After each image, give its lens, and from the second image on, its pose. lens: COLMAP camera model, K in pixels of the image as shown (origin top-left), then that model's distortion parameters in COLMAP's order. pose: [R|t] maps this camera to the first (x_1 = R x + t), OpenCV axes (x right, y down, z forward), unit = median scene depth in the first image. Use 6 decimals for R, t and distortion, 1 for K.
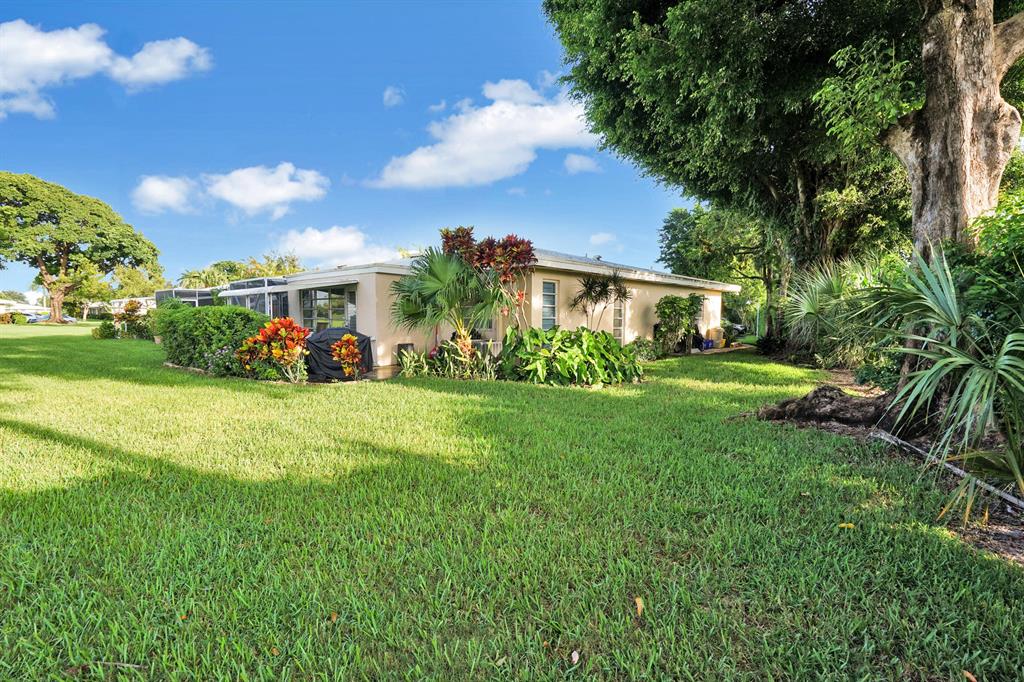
lens RADIAL K [[462.0, 0, 520.7], [0, 462.0, 341.2], [0, 0, 1]] dist [-0.002927, 0.002689]
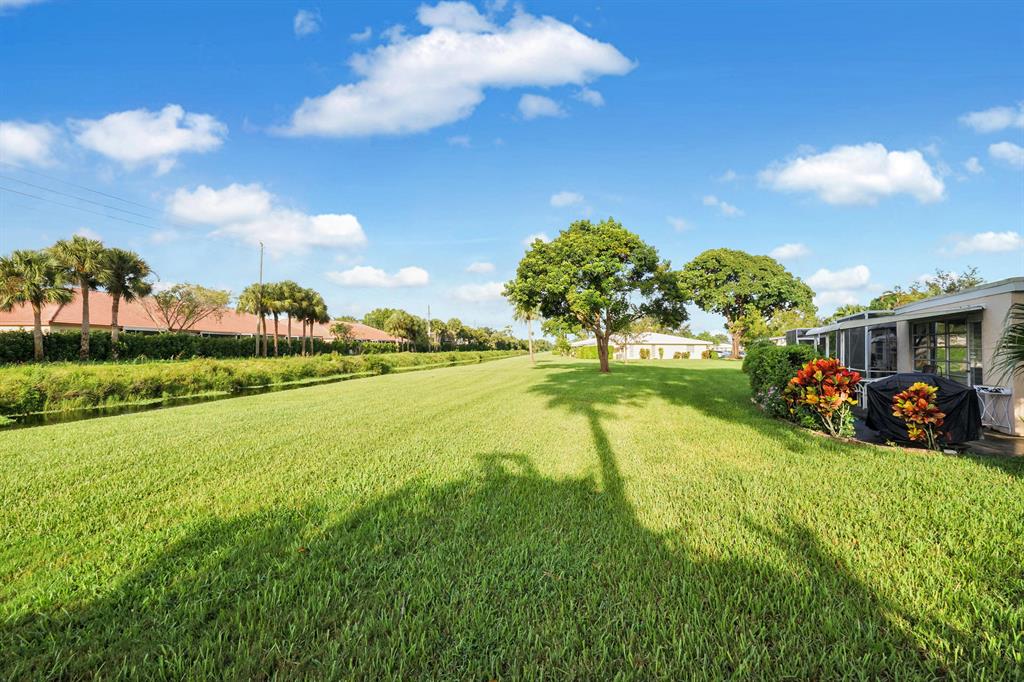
lens RADIAL K [[462.0, 0, 517.5], [0, 462.0, 344.2], [0, 0, 1]] dist [-0.002927, 0.002689]
pose [[0.312087, -0.013933, -0.949951, 0.025086], [-0.056668, 0.997839, -0.033252, -0.003295], [0.948362, 0.064209, 0.310623, 0.036652]]
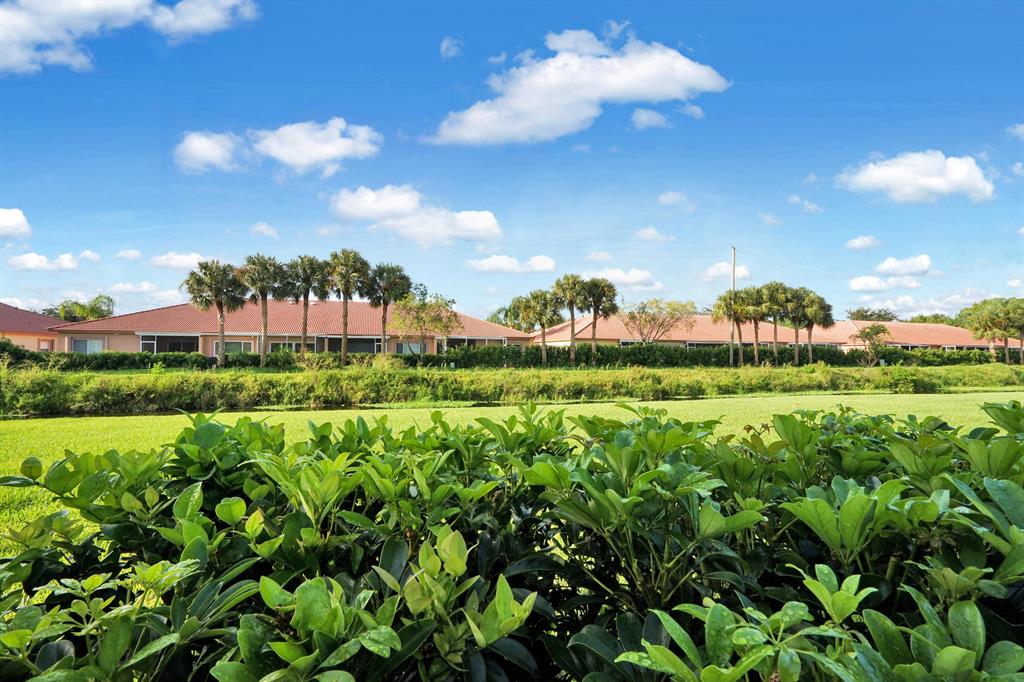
lens RADIAL K [[462.0, 0, 510.8], [0, 462.0, 339.9], [0, 0, 1]] dist [-0.002927, 0.002689]
pose [[-0.752916, -0.029100, -0.657472, -0.129820], [-0.047459, 0.998822, 0.010141, -0.020335], [0.656403, 0.038839, -0.753410, 0.241786]]
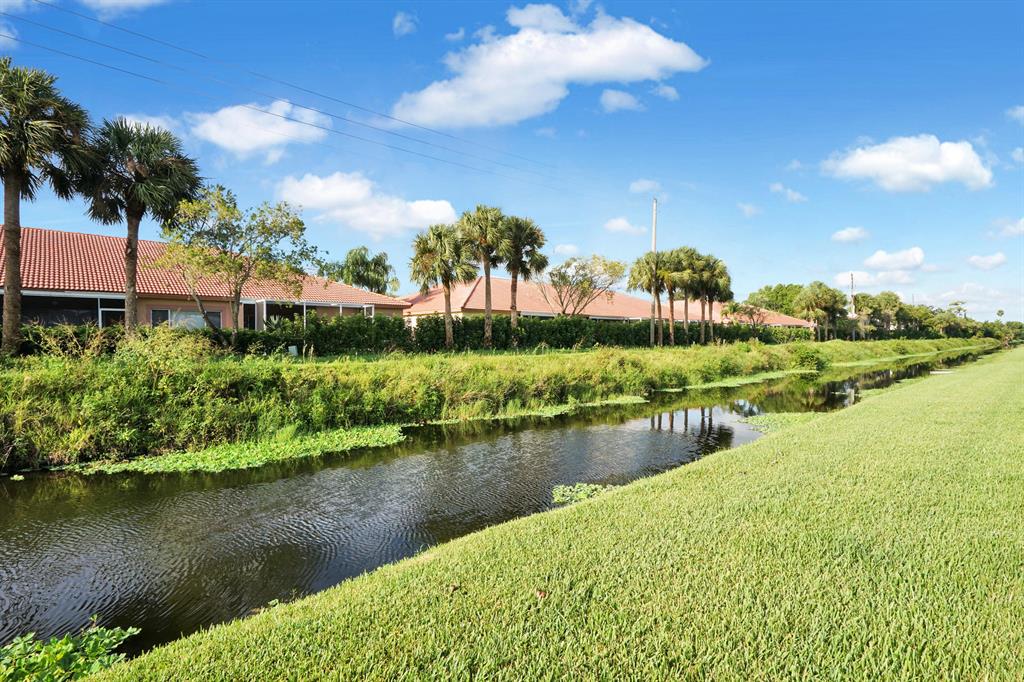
lens RADIAL K [[492.9, 0, 511.2], [0, 492.9, 342.5], [0, 0, 1]] dist [0.004601, -0.000343]
pose [[-0.393263, 0.002369, -0.919423, -0.253884], [-0.051332, 0.998380, 0.024529, 0.008691], [0.917992, 0.056842, -0.392505, -0.082117]]
